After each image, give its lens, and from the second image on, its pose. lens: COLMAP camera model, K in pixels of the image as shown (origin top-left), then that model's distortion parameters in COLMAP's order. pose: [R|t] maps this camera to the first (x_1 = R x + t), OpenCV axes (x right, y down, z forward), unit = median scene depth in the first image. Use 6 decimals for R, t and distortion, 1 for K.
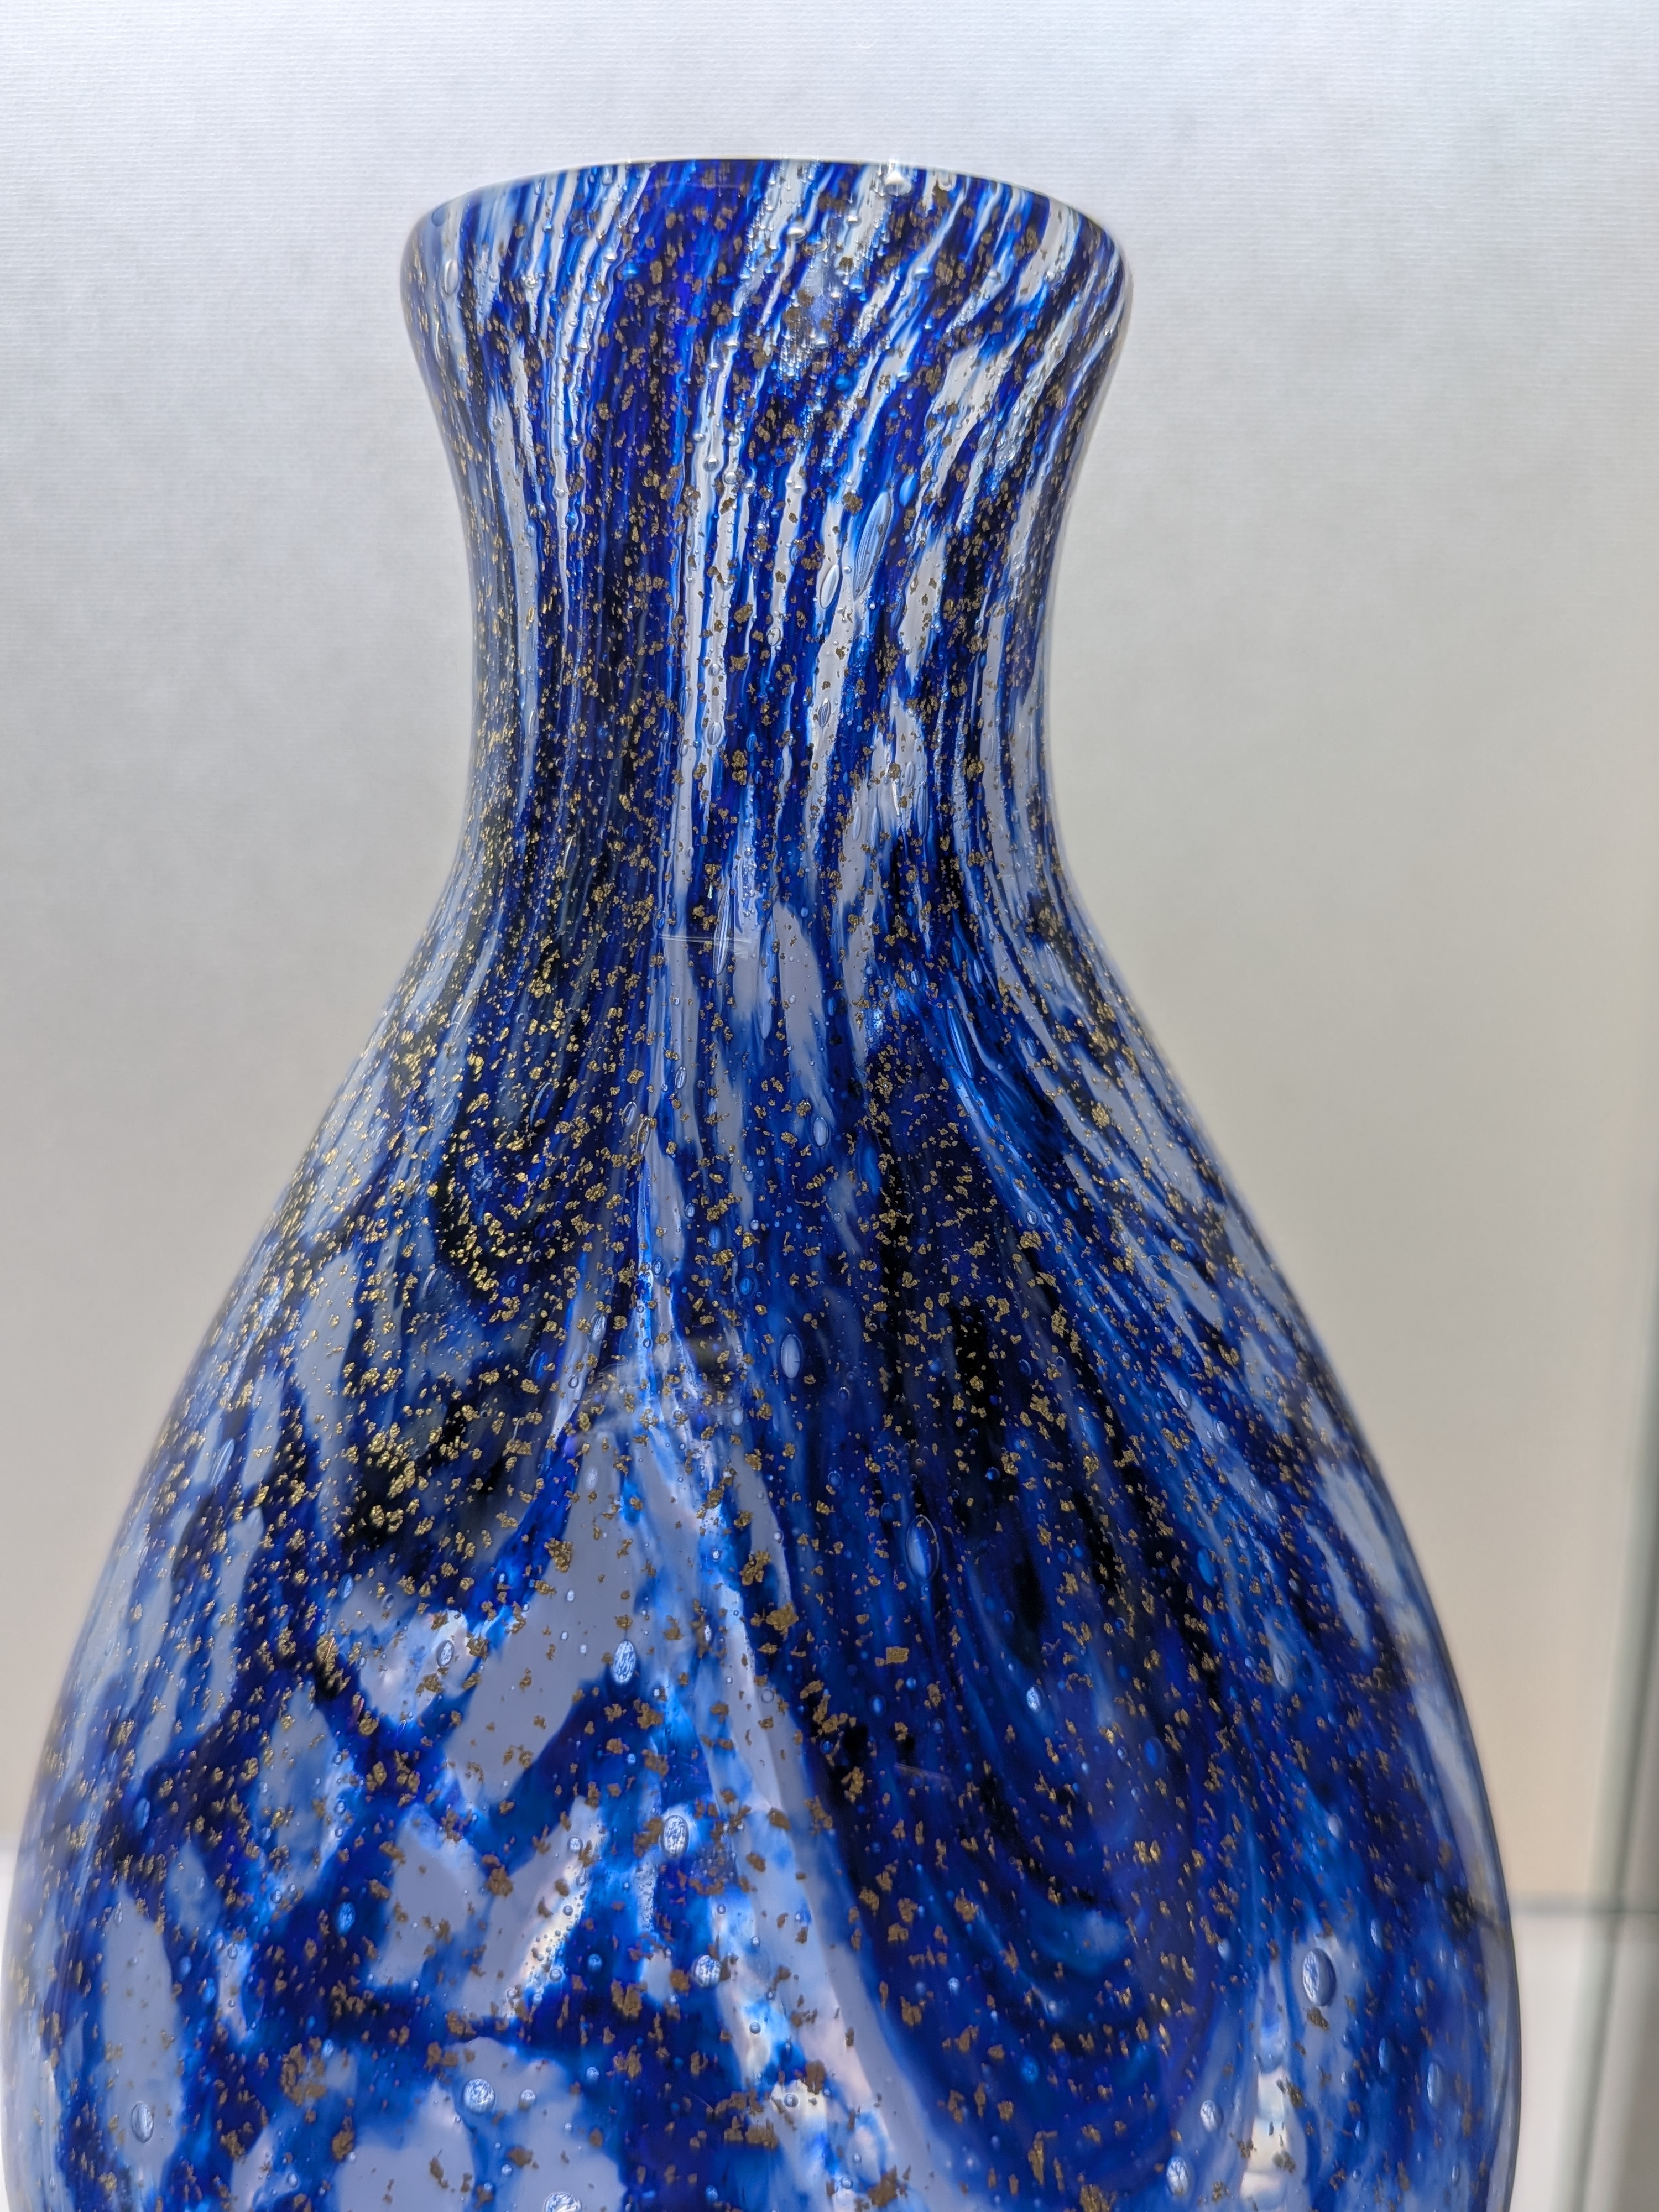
lens RADIAL K [[1956.8, 0, 760.8], [0, 1956.8, 1108.0], [0, 0, 1]] dist [0.092318, -0.307638]
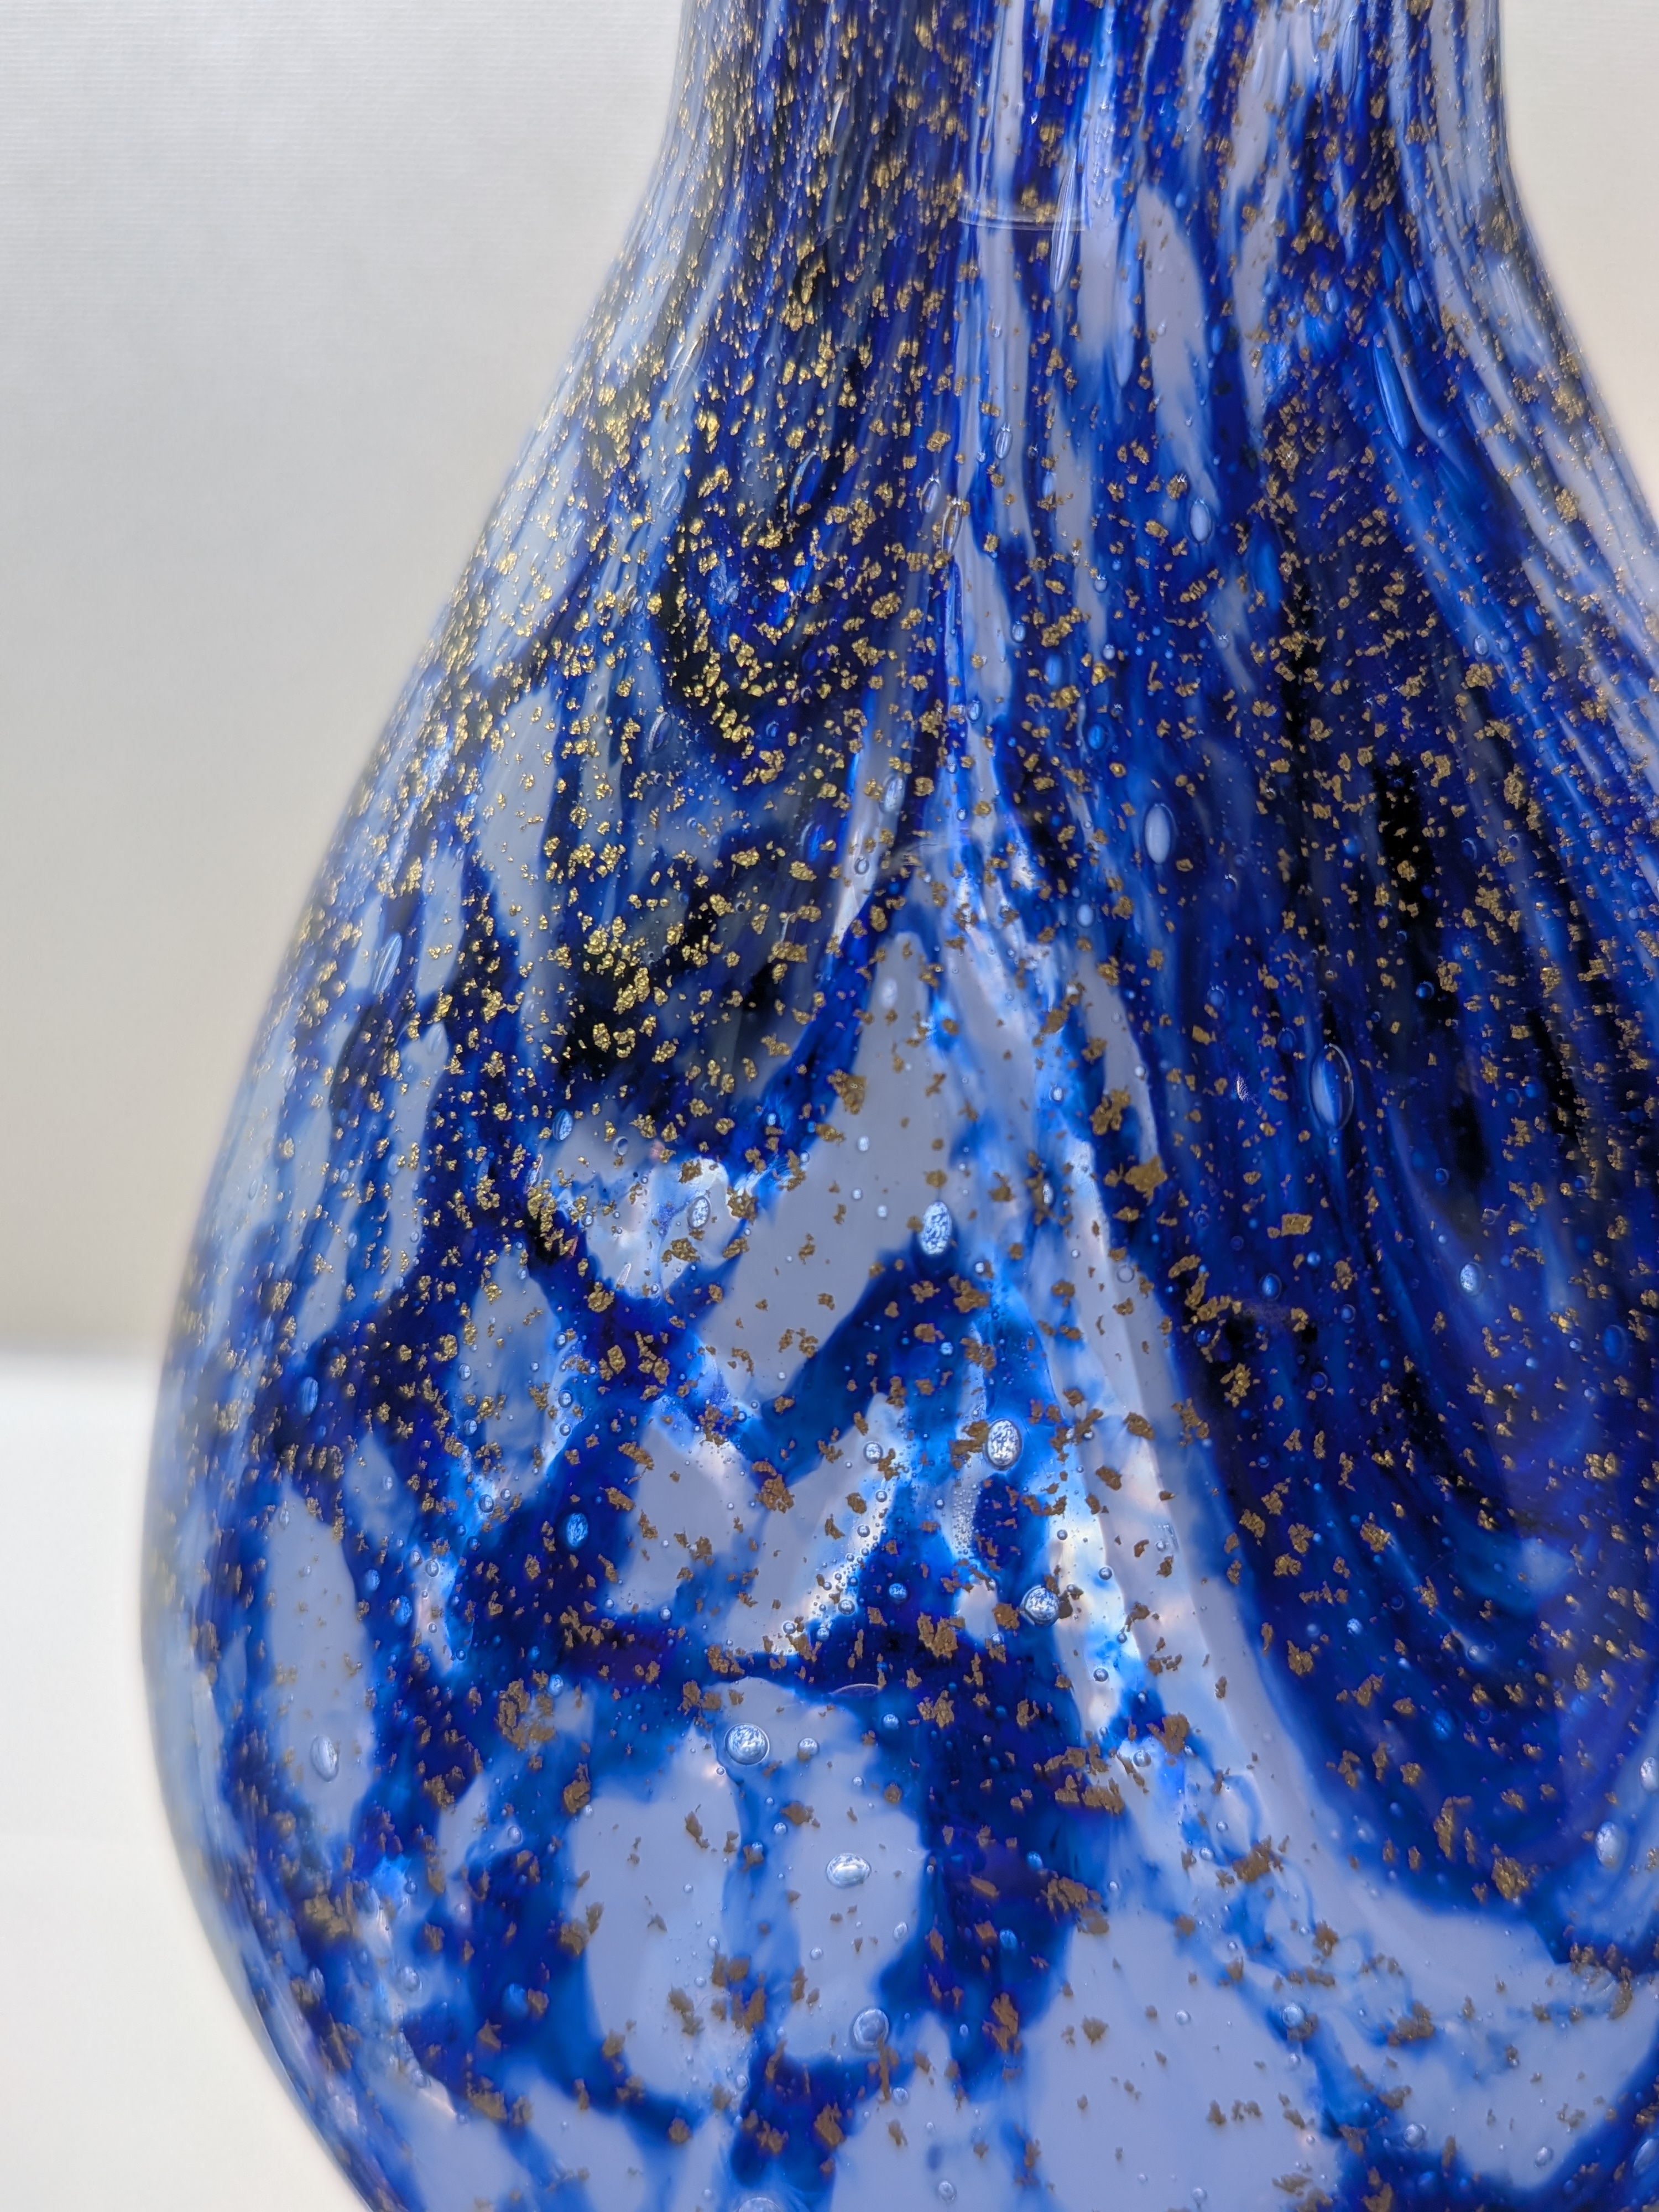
lens RADIAL K [[2052.8, 0, 865.7], [0, 2052.8, 1039.2], [0, 0, 1]] dist [0.126905, -0.471446]
pose [[0.999920, 0.007940, -0.009806, -0.083781], [-0.005579, 0.975291, 0.220854, 0.031139], [0.011317, -0.220782, 0.975257, 0.220543]]
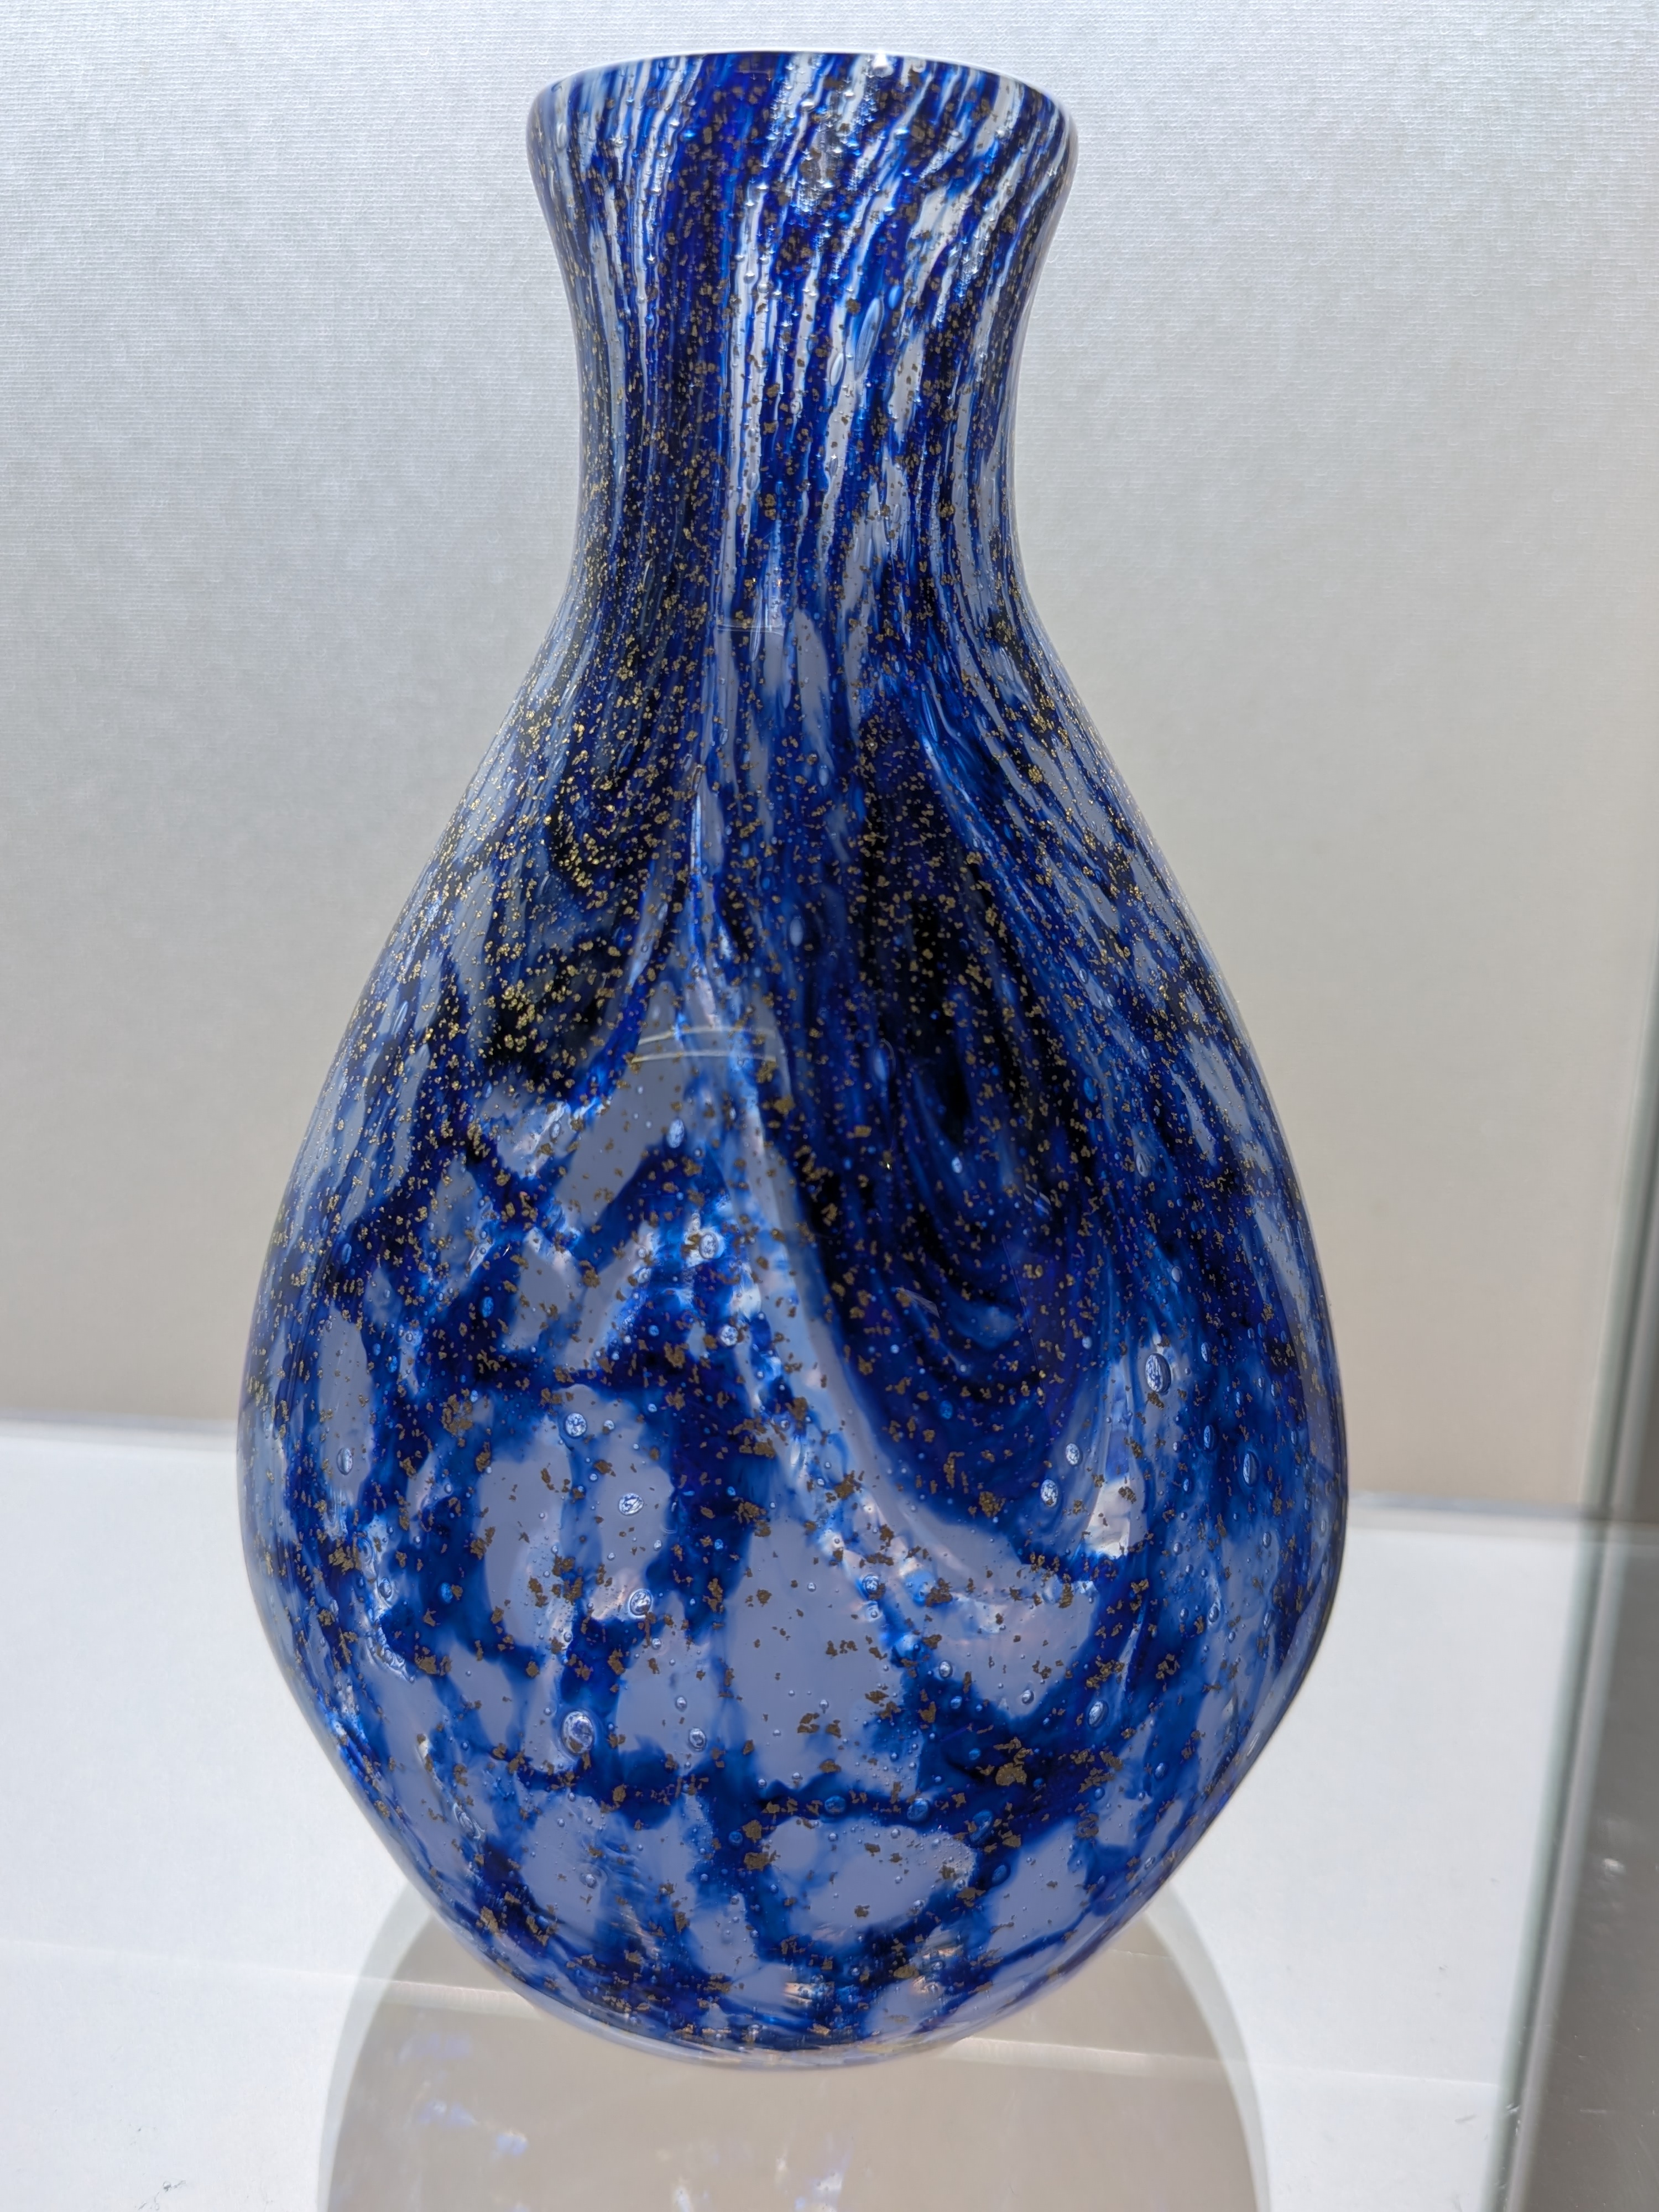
lens RADIAL K [[1871.0, 0, 788.2], [0, 1871.0, 1108.2], [0, 0, 1]] dist [0.045153, -0.141615]
pose [[0.998614, 0.020028, -0.048675, 0.075761], [-0.014931, 0.994577, 0.102921, 0.111362], [0.050472, -0.102052, 0.993498, -0.350221]]
